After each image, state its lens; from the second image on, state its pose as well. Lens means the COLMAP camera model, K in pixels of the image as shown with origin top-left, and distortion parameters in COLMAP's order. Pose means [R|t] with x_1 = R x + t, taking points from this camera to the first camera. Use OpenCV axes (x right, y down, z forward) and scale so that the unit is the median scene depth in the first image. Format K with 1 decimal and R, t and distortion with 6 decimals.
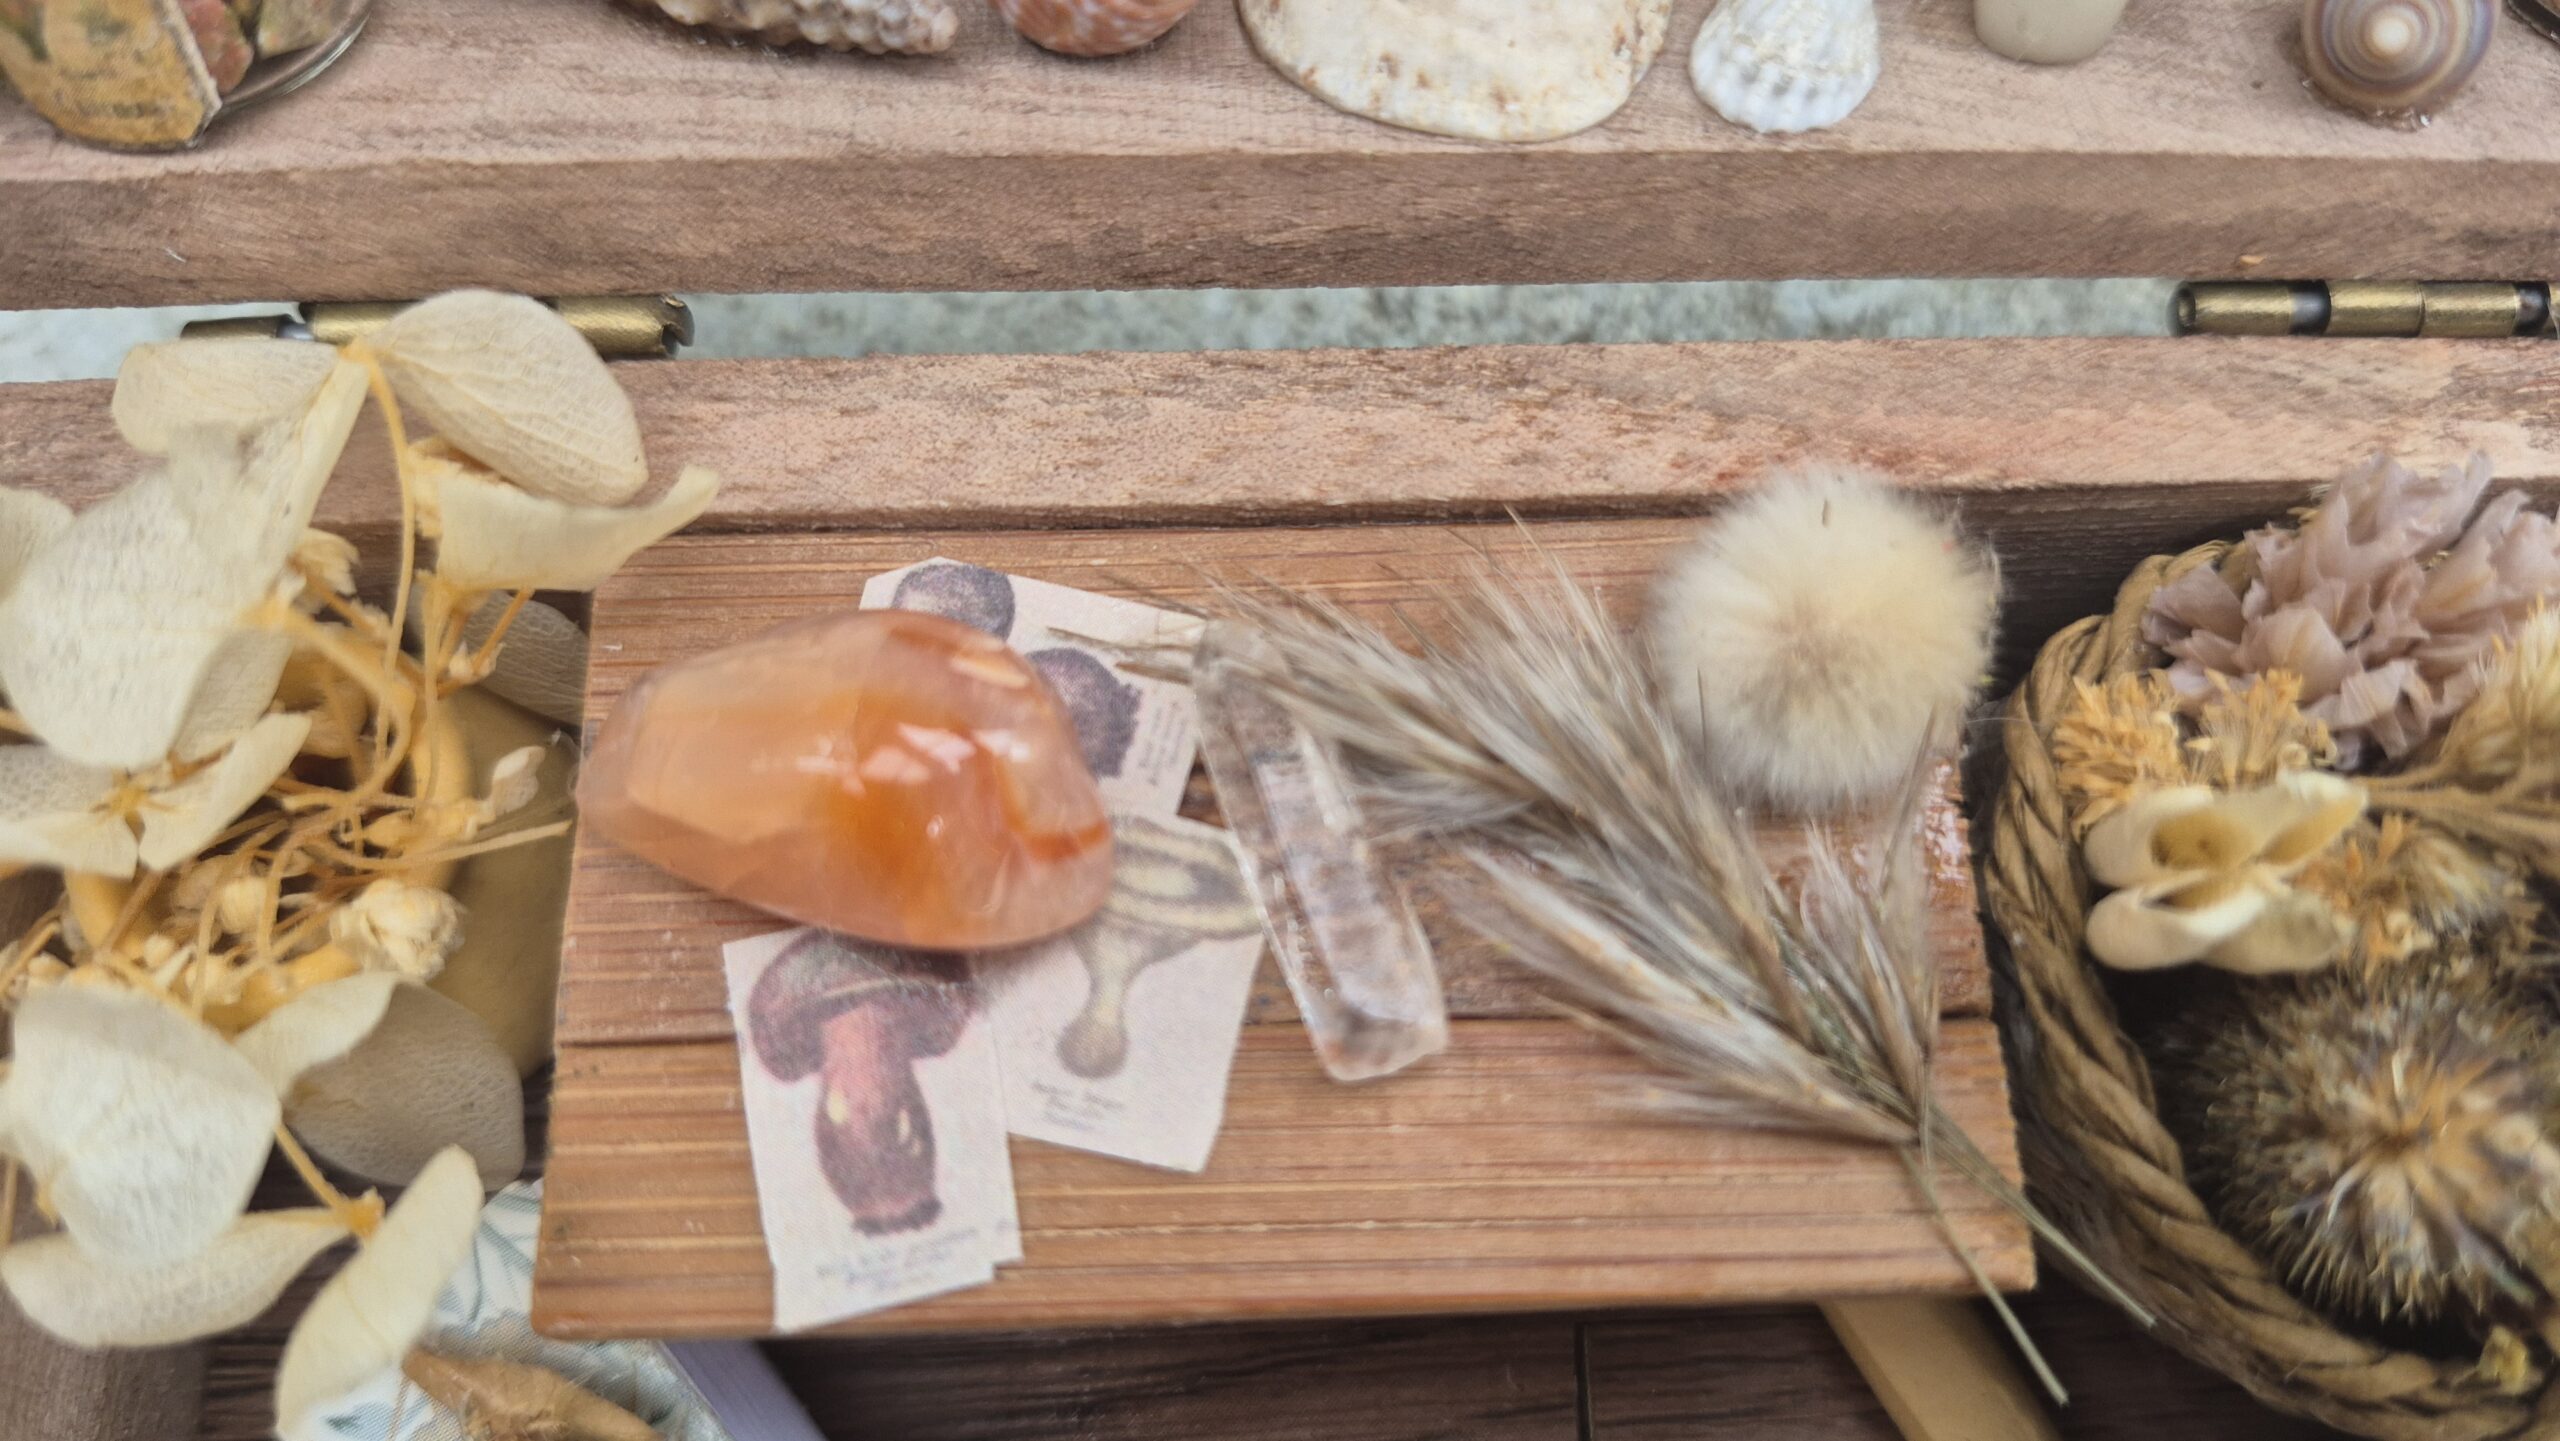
lens RADIAL K [[1946.5, 0, 1278.6], [0, 1946.5, 733.6], [0, 0, 1]] dist [0.024008, -0.168747]
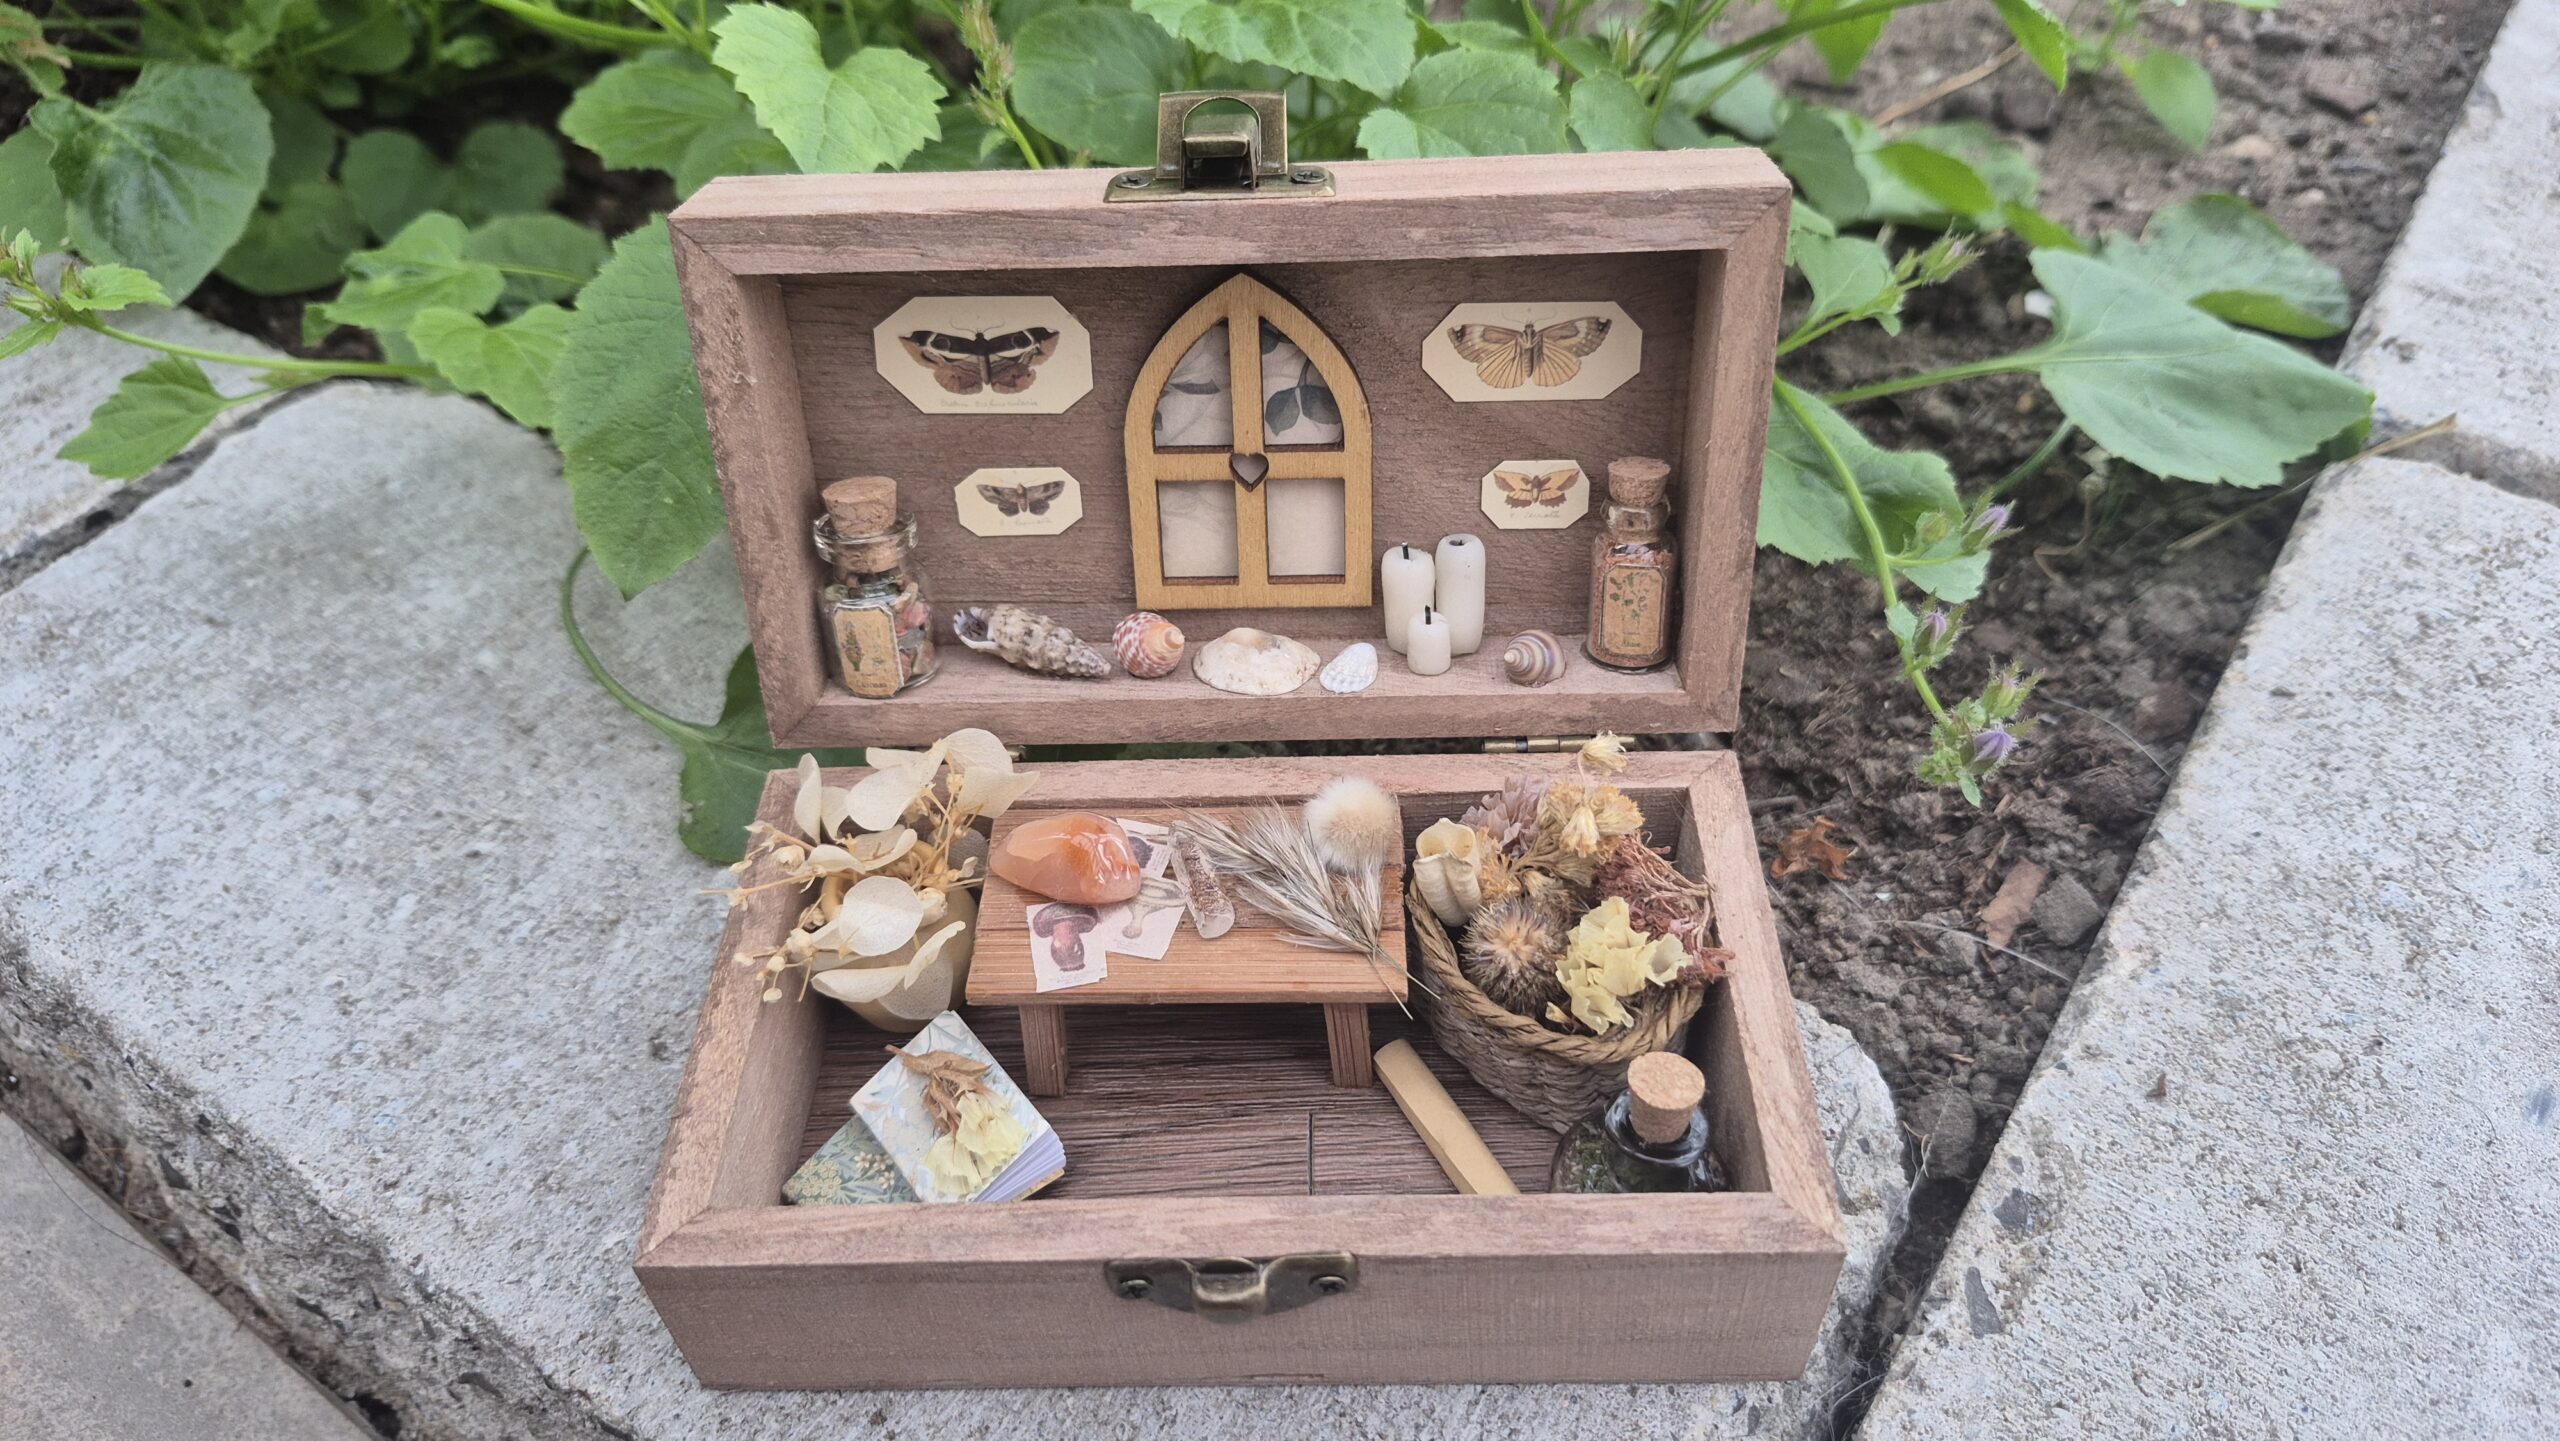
lens RADIAL K [[1849.9, 0, 1283.9], [0, 1849.9, 701.6], [0, 0, 1]] dist [0.129227, -0.134155]
pose [[0.997515, -0.014339, -0.068975, 0.383449], [-0.017501, 0.897943, -0.439763, 1.174427], [0.068242, 0.439878, 0.895461, -1.984979]]
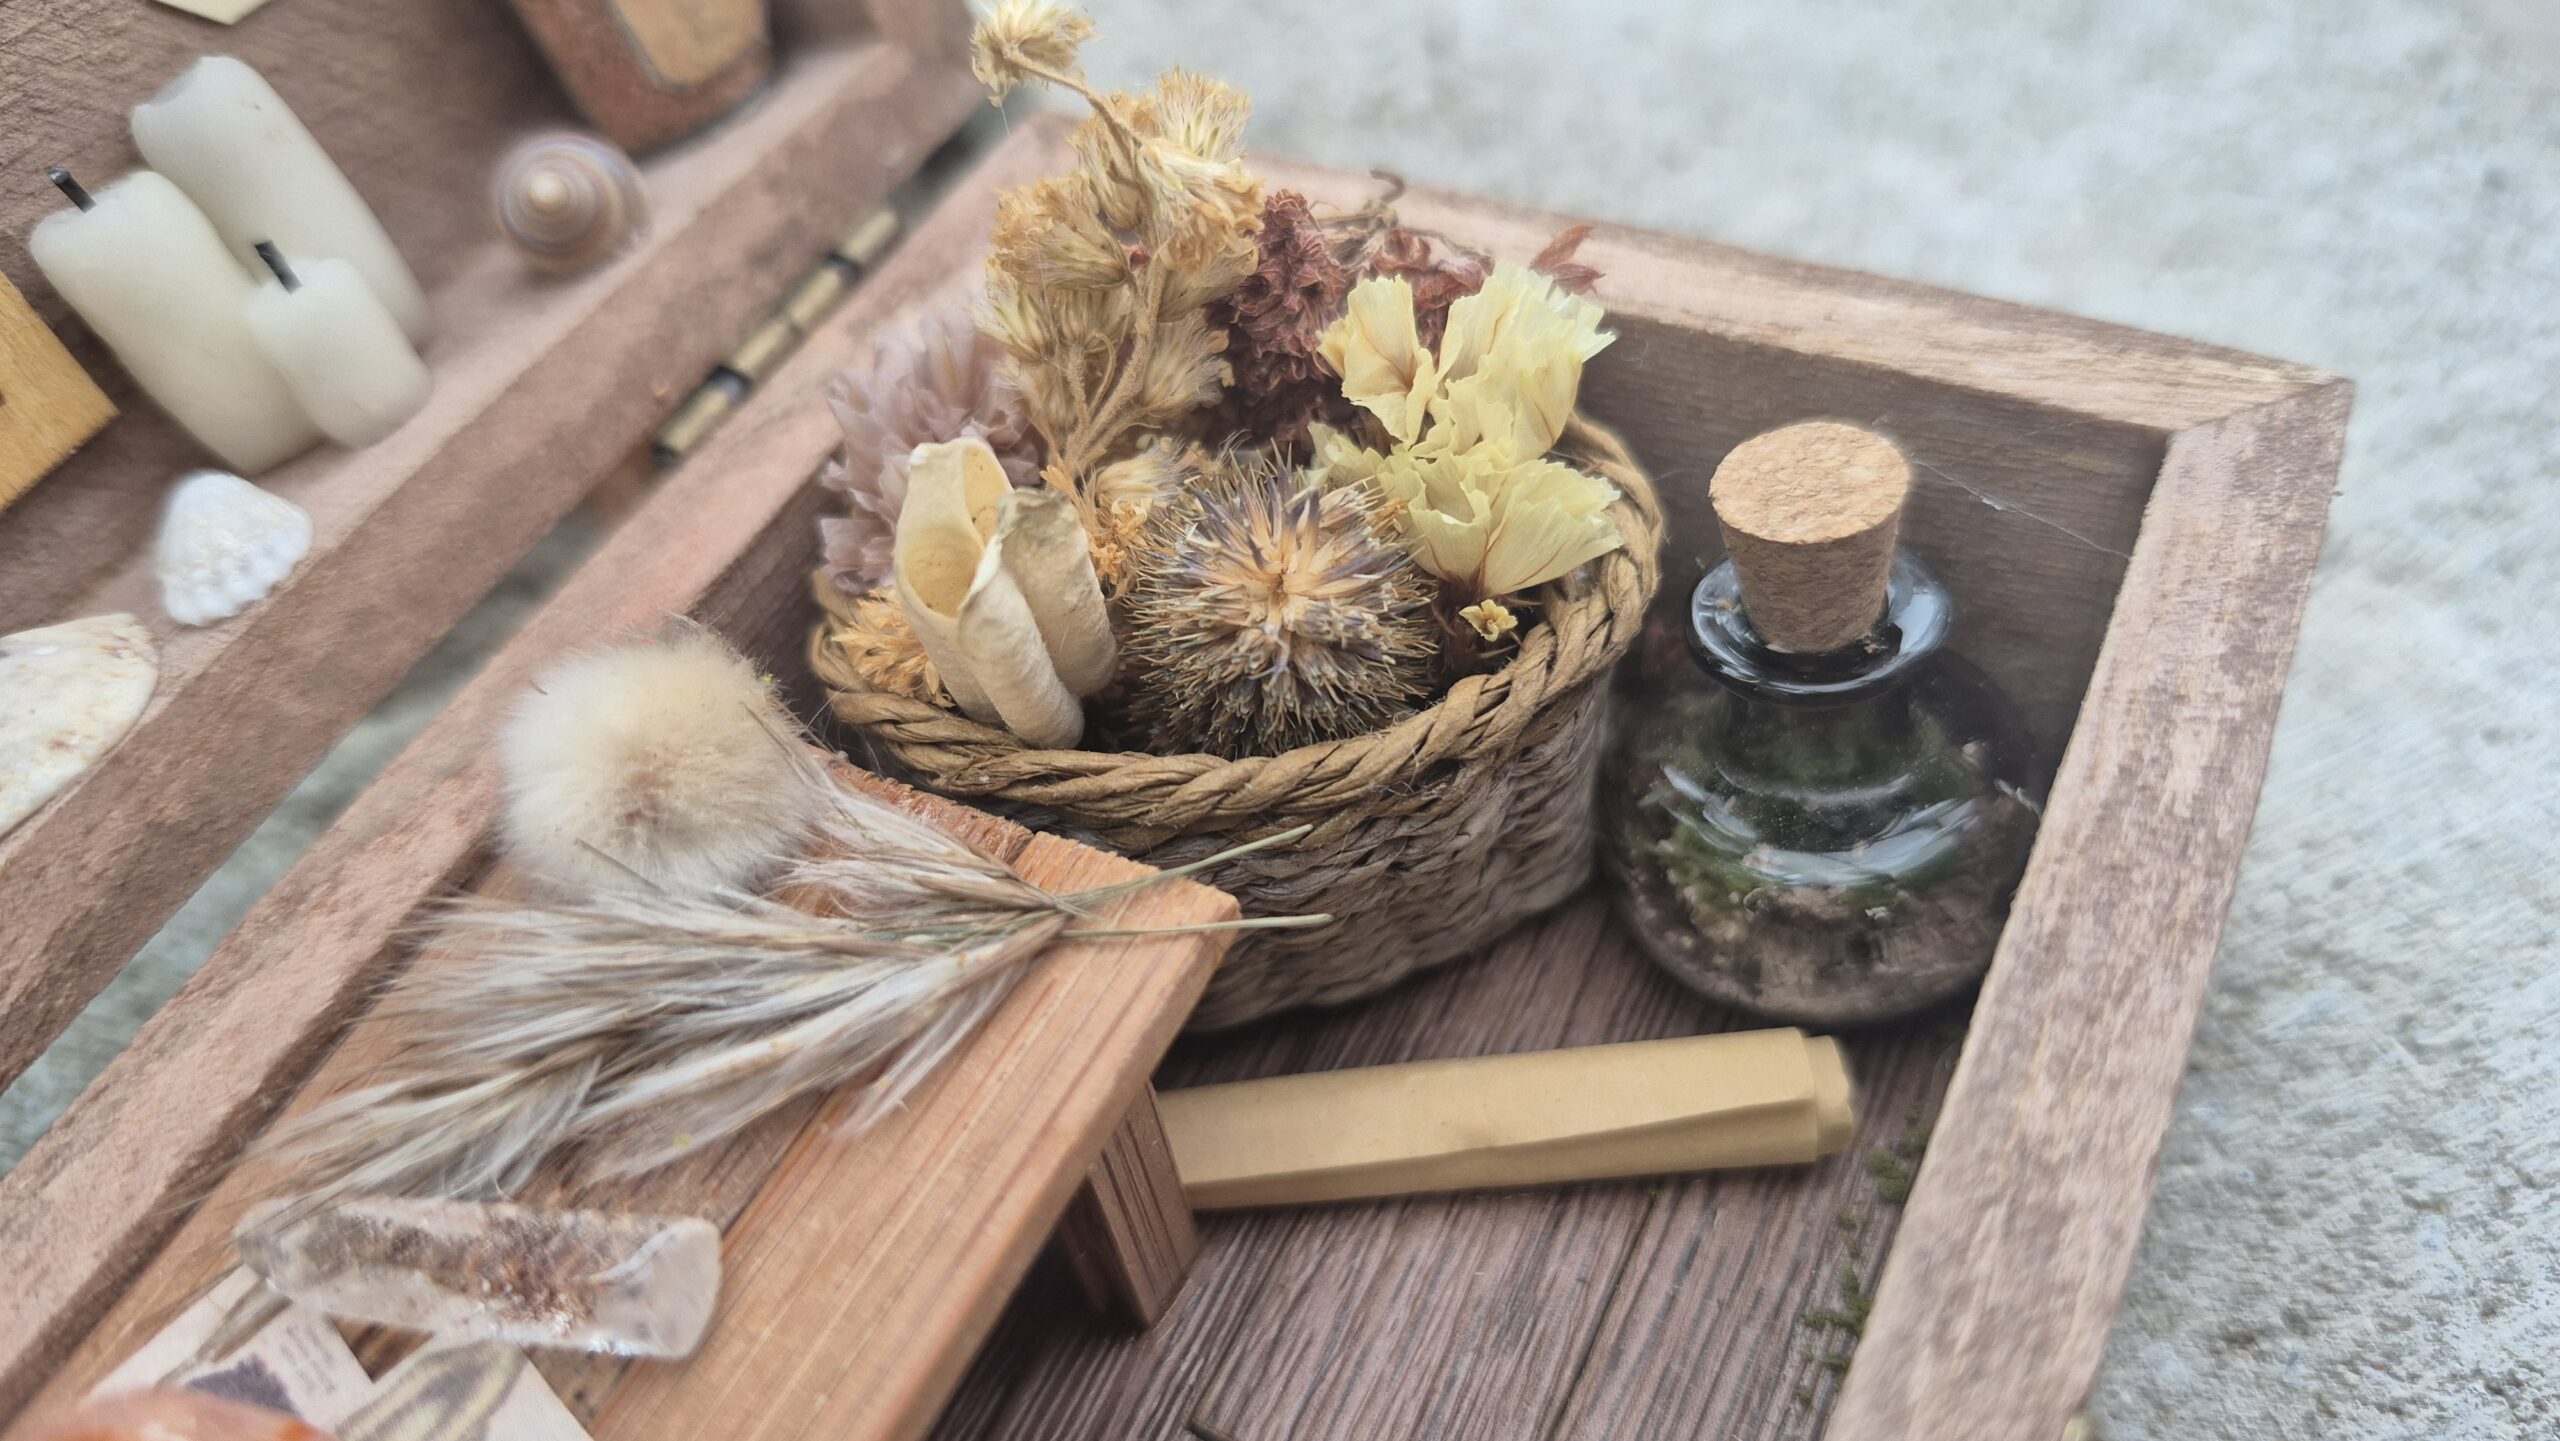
lens RADIAL K [[1946.5, 0, 1278.6], [0, 1946.5, 733.6], [0, 0, 1]] dist [0.024008, -0.168747]
pose [[0.483762, -0.712276, 0.508564, -0.089404], [0.862253, 0.487461, -0.137482, 0.387927], [-0.149980, 0.505020, 0.849977, 0.007079]]
